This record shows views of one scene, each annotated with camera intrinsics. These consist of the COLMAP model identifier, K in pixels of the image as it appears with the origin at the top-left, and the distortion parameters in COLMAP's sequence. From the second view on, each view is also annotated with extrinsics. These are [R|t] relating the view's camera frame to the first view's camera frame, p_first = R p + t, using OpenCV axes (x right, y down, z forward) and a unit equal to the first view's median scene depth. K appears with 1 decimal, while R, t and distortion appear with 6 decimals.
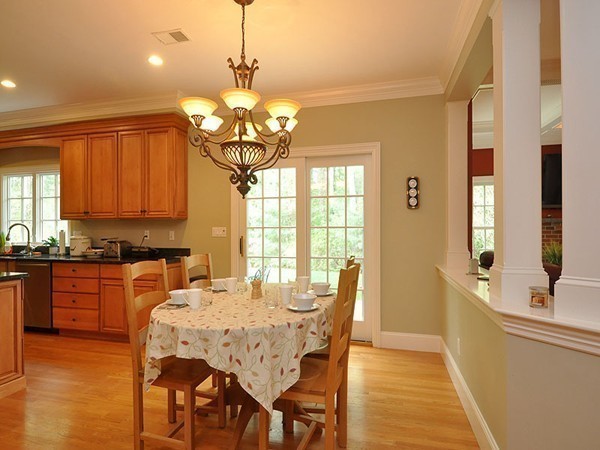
lens RADIAL K [[333.5, 0, 300.0], [0, 333.5, 225.0], [0, 0, 1]] dist [-0.001186, -0.001695]
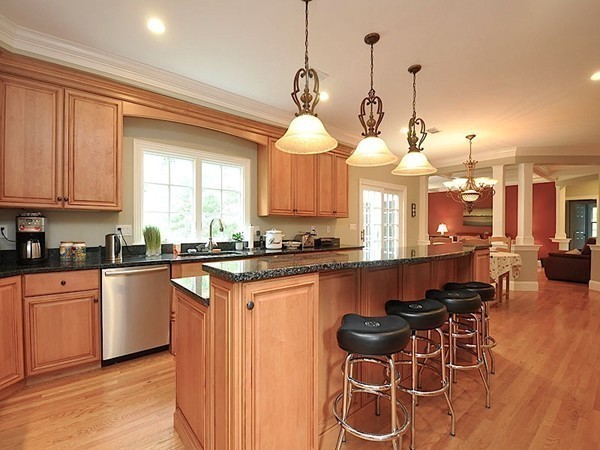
lens RADIAL K [[278.9, 0, 300.0], [0, 278.9, 225.0], [0, 0, 1]] dist [-0.002918, -0.000606]
pose [[0.588629, 0.006361, 0.808379, -1.510228], [-0.017637, 0.999832, 0.004975, 0.009480], [-0.808211, -0.017186, 0.588642, 0.441210]]
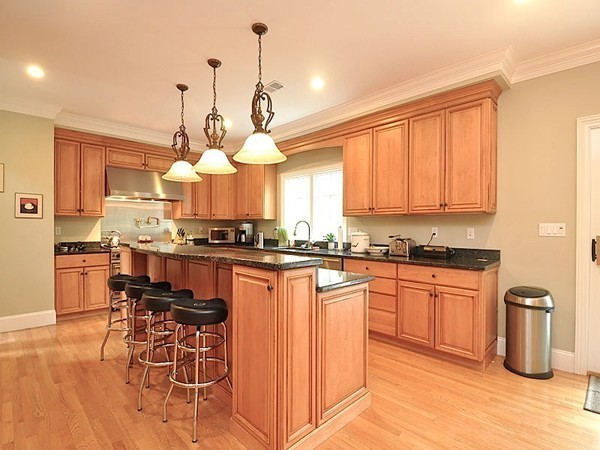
lens RADIAL K [[301.5, 0, 300.0], [0, 301.5, 225.0], [0, 0, 1]] dist [-0.003528, -0.001650]
pose [[0.862363, 0.000872, -0.506289, -0.399620], [0.004331, 0.999949, 0.009098, 0.001644], [0.506272, -0.010039, 0.862316, 0.146420]]
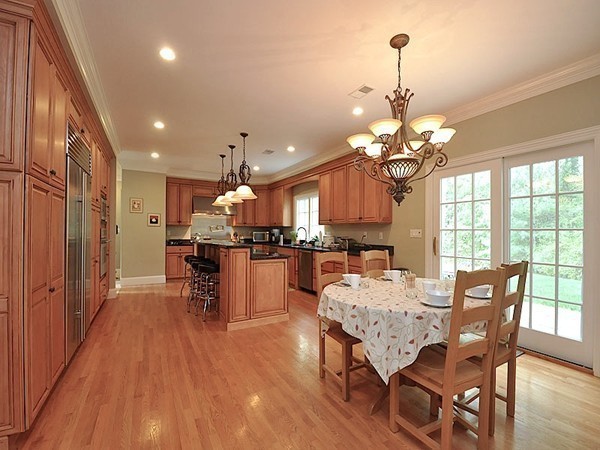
lens RADIAL K [[264.8, 0, 300.0], [0, 264.8, 225.0], [0, 0, 1]] dist [0.000334, -0.000256]
pose [[0.701462, -0.010977, -0.712622, 0.149847], [0.003538, 0.999923, -0.011920, 0.000355], [0.712698, 0.005840, 0.701447, 0.034927]]
